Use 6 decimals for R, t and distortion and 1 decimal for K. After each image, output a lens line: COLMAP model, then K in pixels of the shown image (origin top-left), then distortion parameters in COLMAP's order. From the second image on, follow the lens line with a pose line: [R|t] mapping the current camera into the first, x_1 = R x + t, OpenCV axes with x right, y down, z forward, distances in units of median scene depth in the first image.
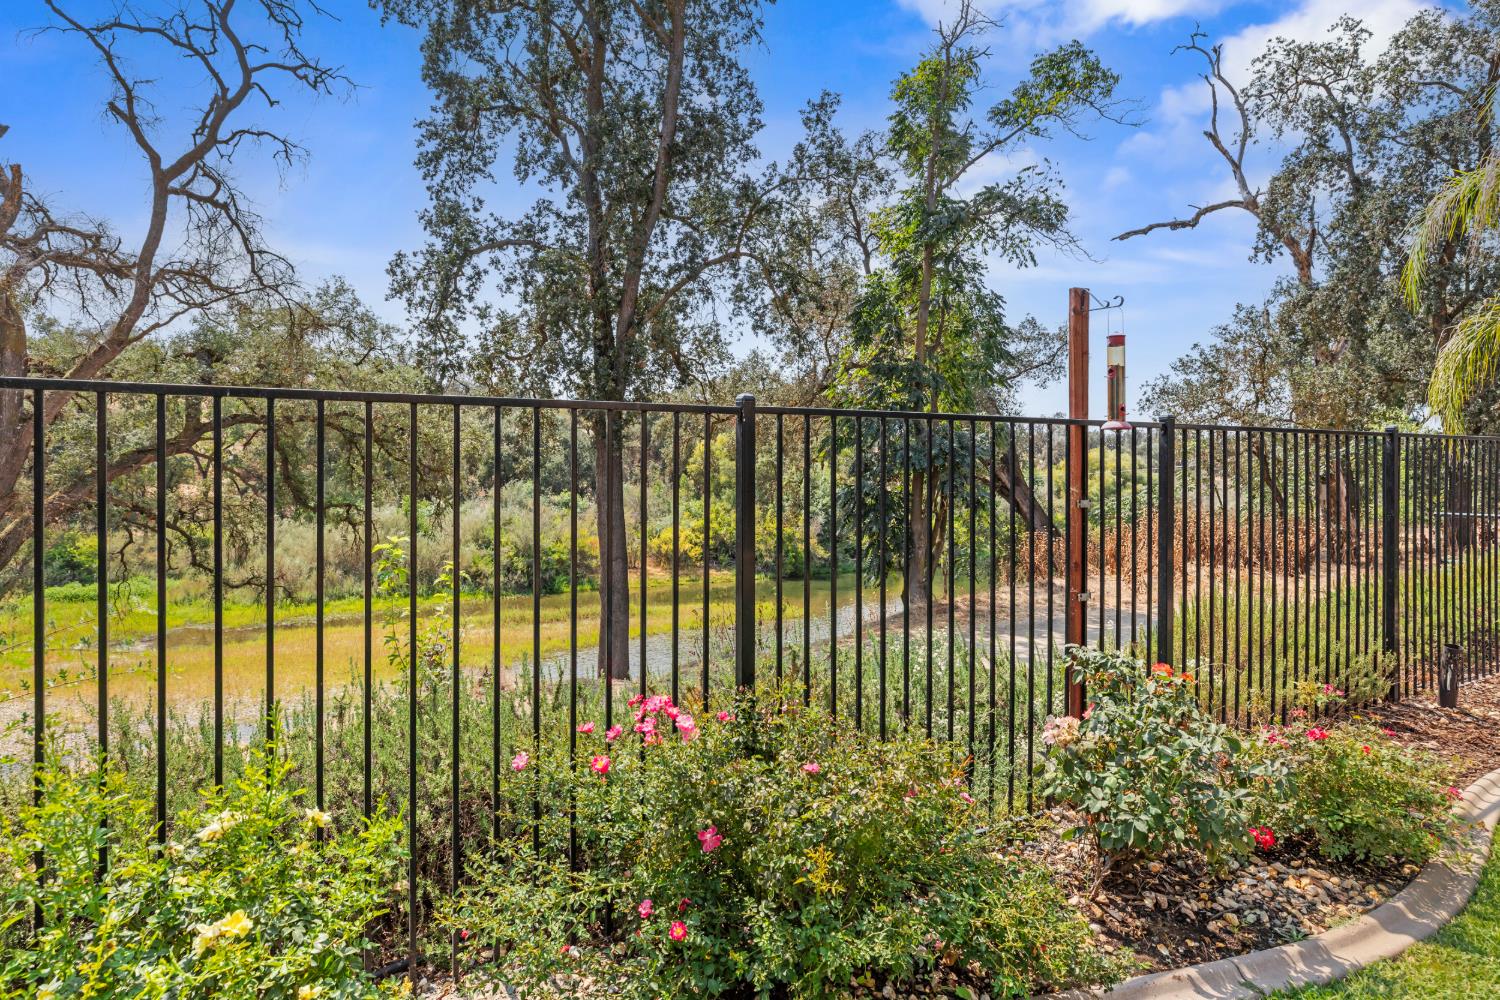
lens RADIAL K [[872.4, 0, 752.9], [0, 872.4, 486.7], [0, 0, 1]] dist [-0.009507, -0.000031]
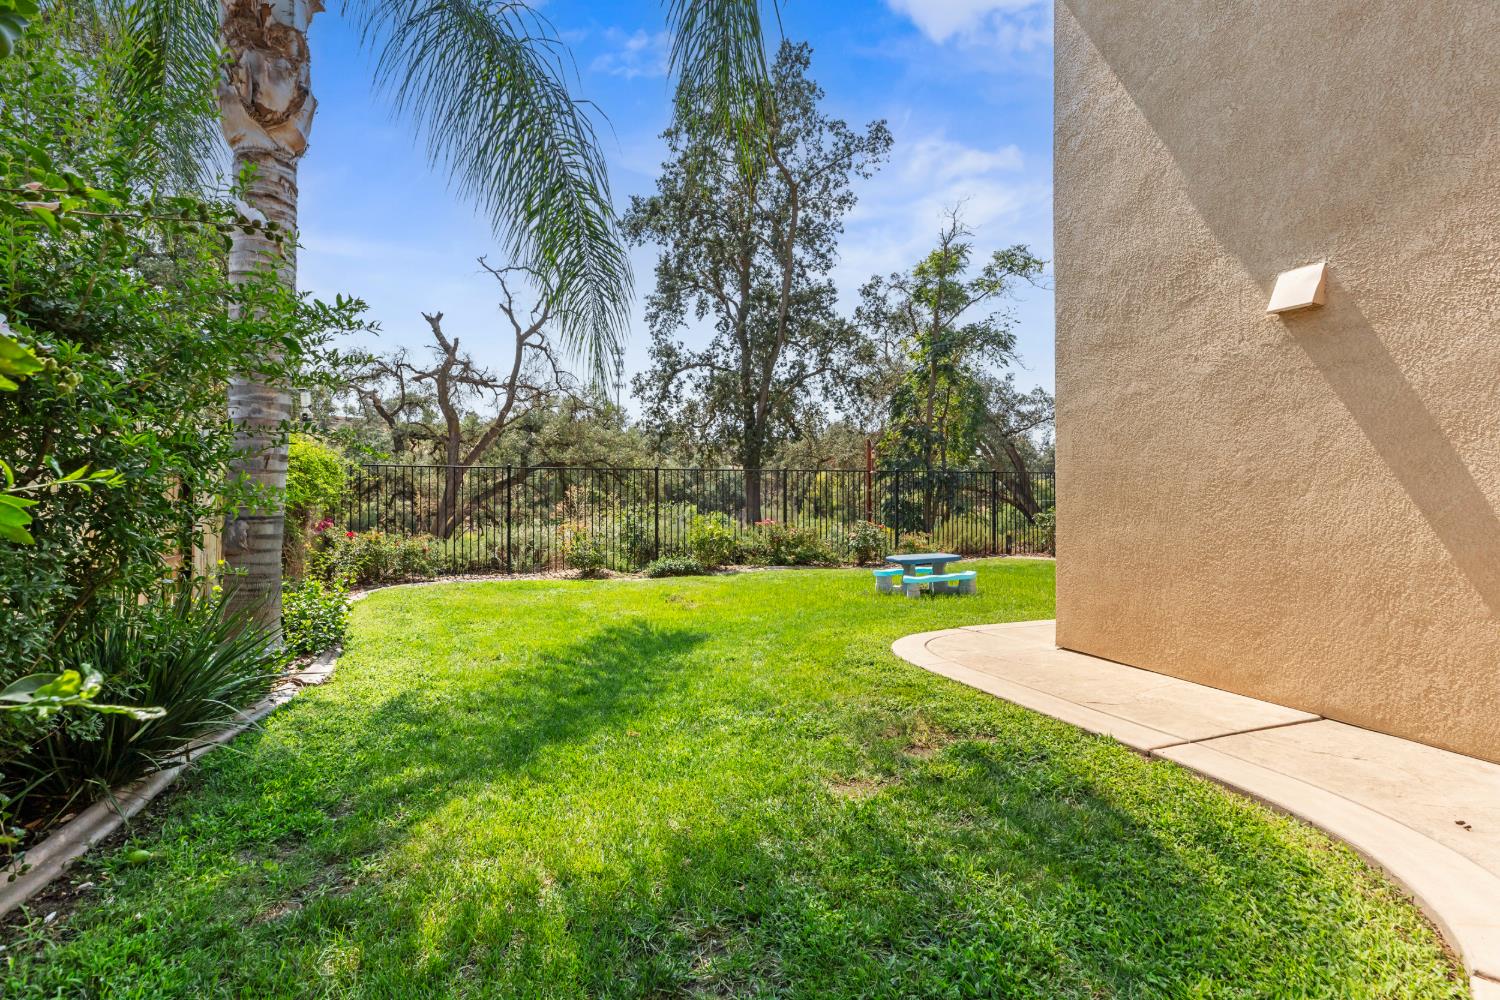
lens RADIAL K [[688.4, 0, 753.6], [0, 688.4, 503.9], [0, 0, 1]] dist [0.002699, 0.000338]
pose [[0.987681, -0.002730, -0.156454, 0.055149], [0.001274, 0.999955, -0.009401, 0.019289], [0.156473, 0.009086, 0.987640, -0.376213]]
